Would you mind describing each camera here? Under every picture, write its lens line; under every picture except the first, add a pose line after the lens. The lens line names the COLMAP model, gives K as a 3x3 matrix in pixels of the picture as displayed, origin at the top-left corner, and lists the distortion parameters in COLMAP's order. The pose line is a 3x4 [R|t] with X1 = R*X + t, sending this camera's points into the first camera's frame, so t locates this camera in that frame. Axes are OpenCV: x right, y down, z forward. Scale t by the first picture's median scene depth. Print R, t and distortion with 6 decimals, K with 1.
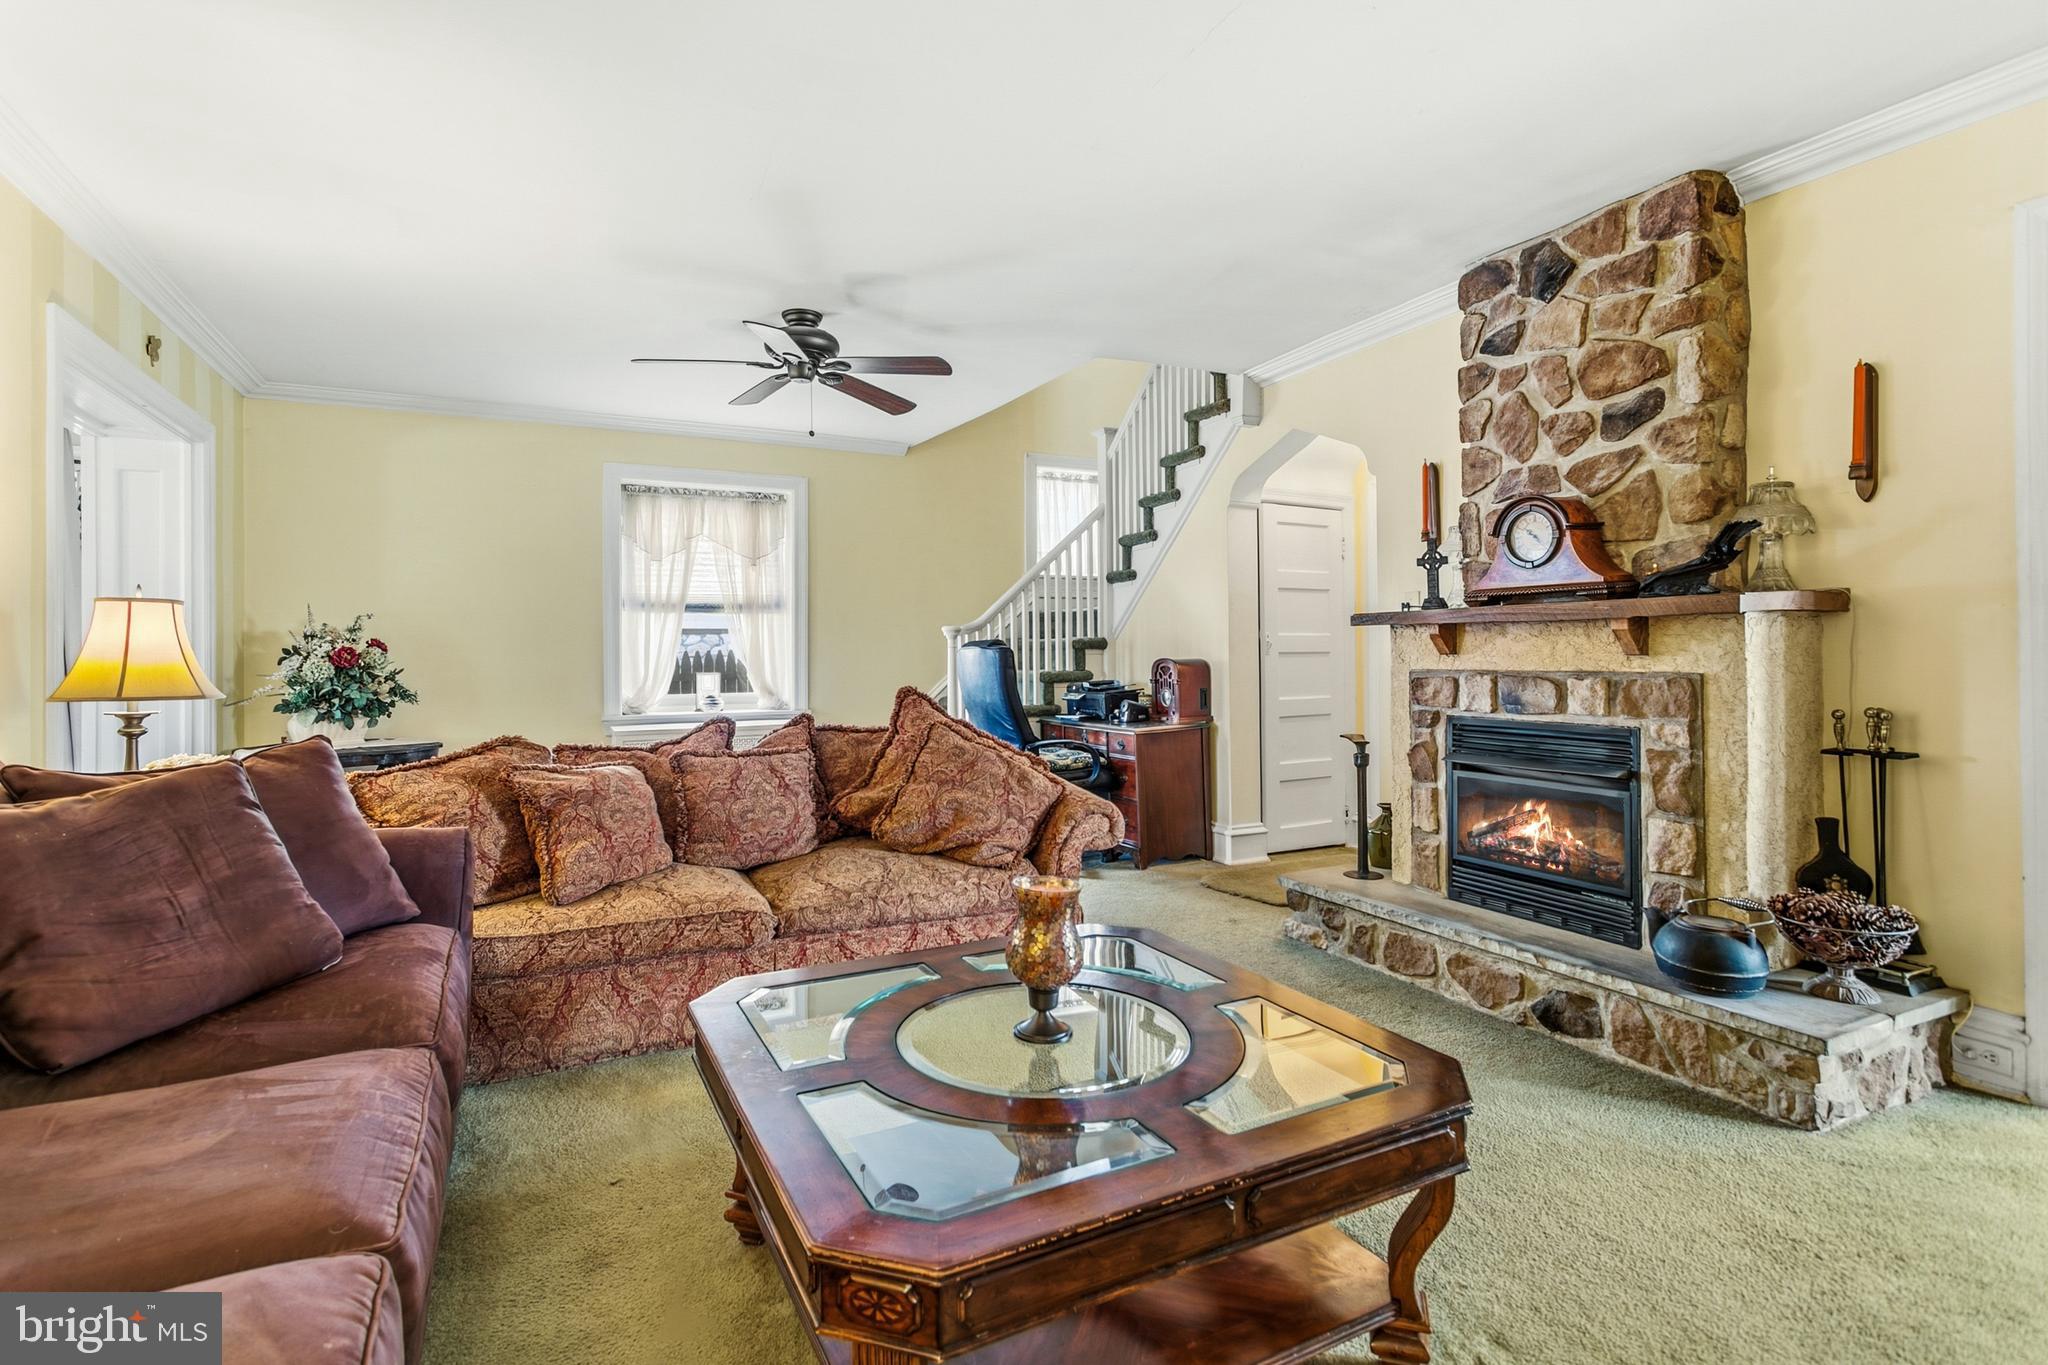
lens RADIAL K [[985.6, 0, 1019.4], [0, 985.6, 652.5], [0, 0, 1]] dist [0.006109, 0.000892]
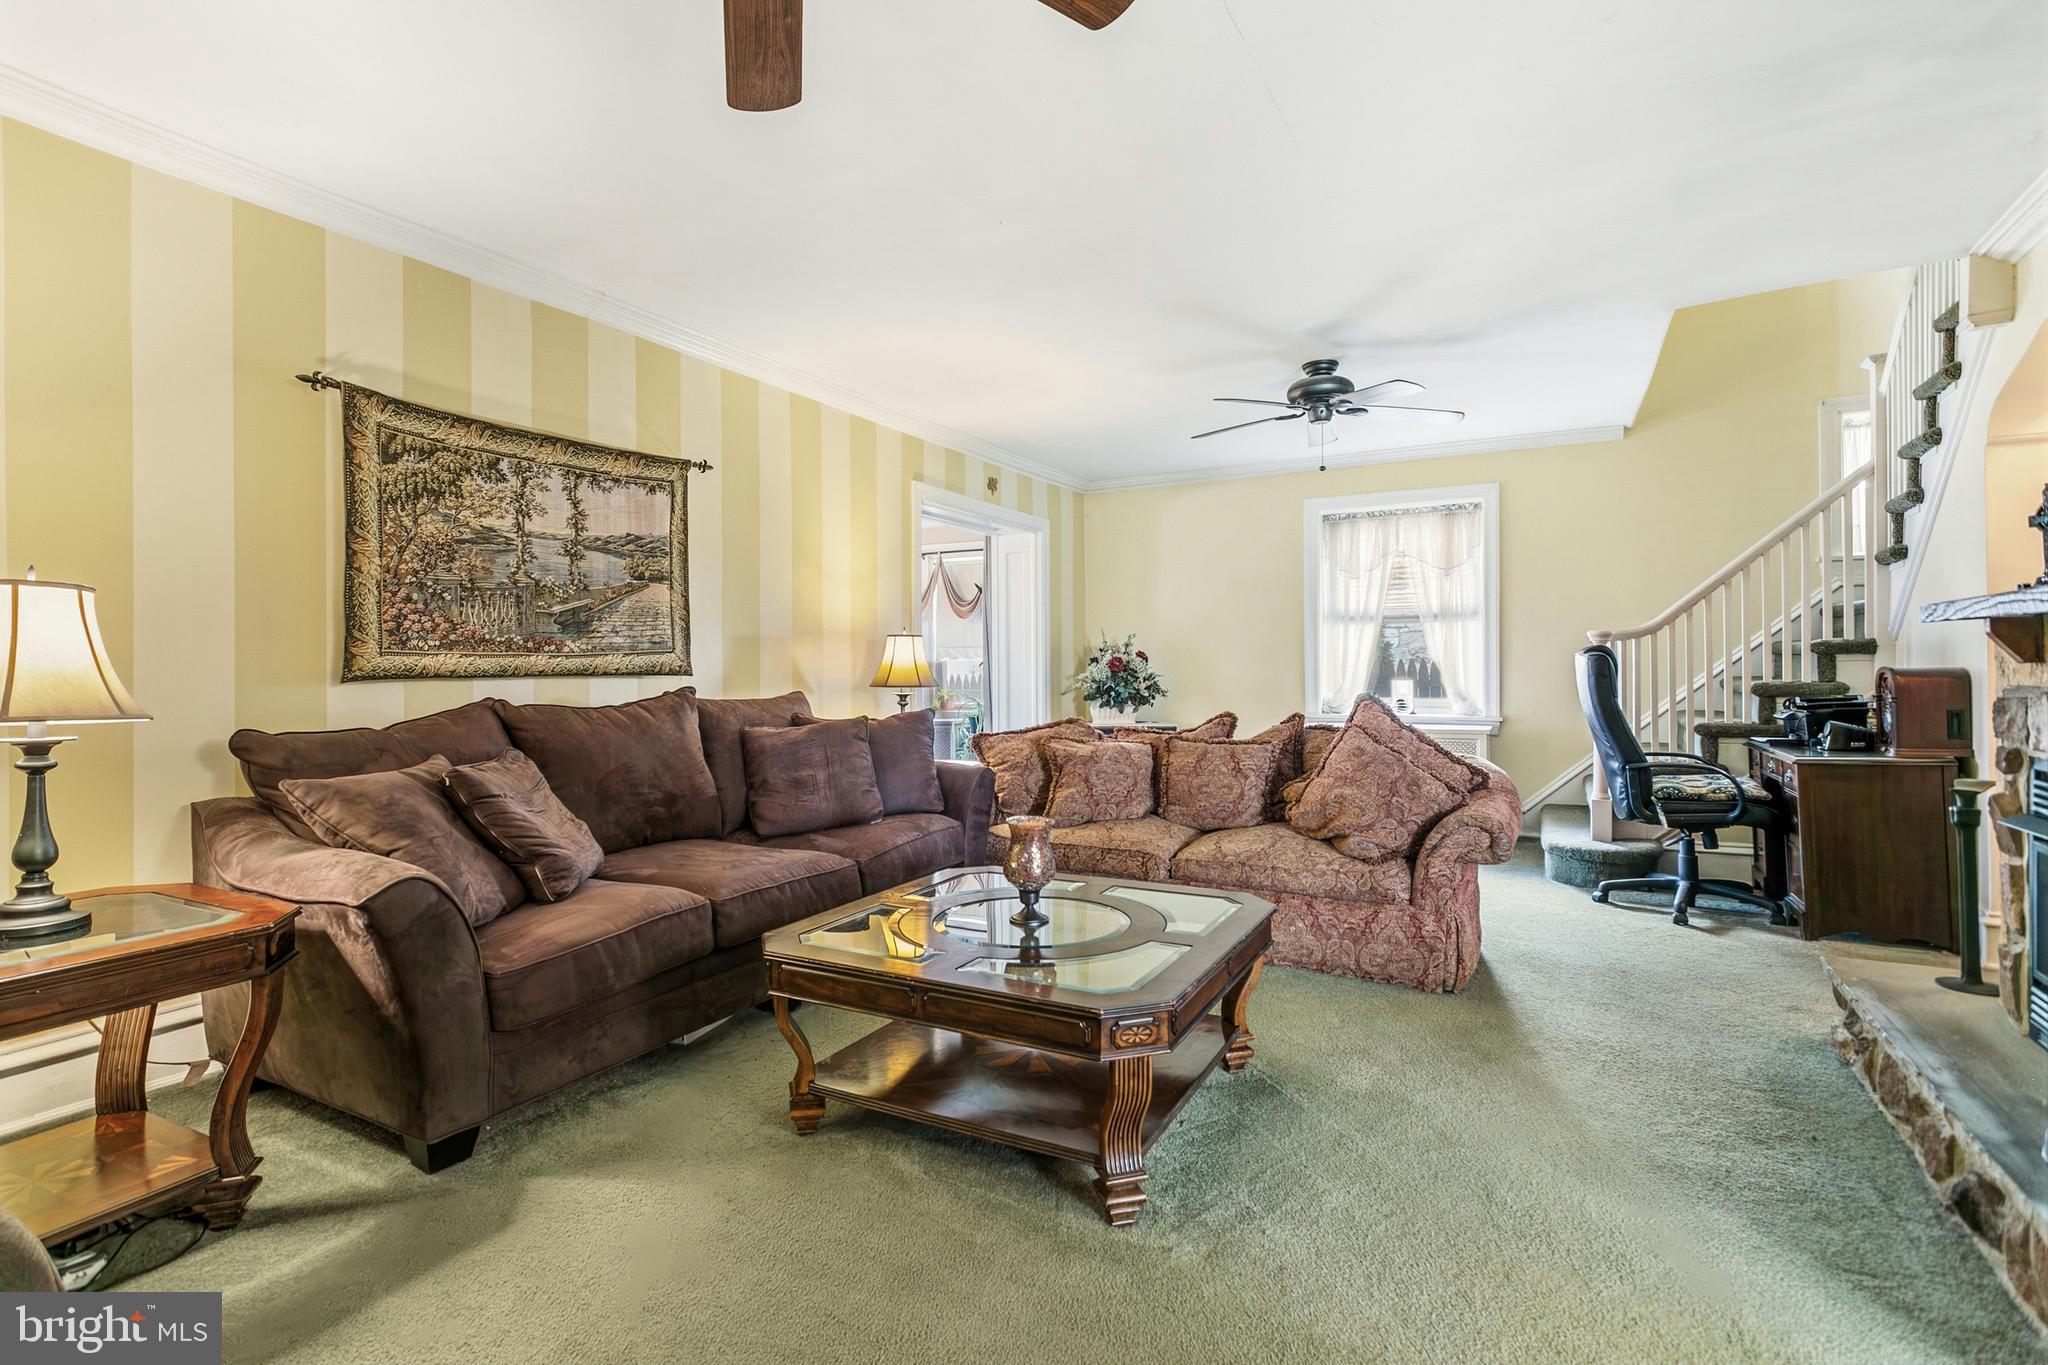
lens RADIAL K [[982.3, 0, 1020.7], [0, 982.3, 674.2], [0, 0, 1]] dist [0.019134, -0.000003]
pose [[0.564249, 0.009172, -0.825554, 0.459826], [0.005285, 0.999878, 0.014721, -0.002815], [0.825588, -0.012670, 0.564132, 0.059007]]
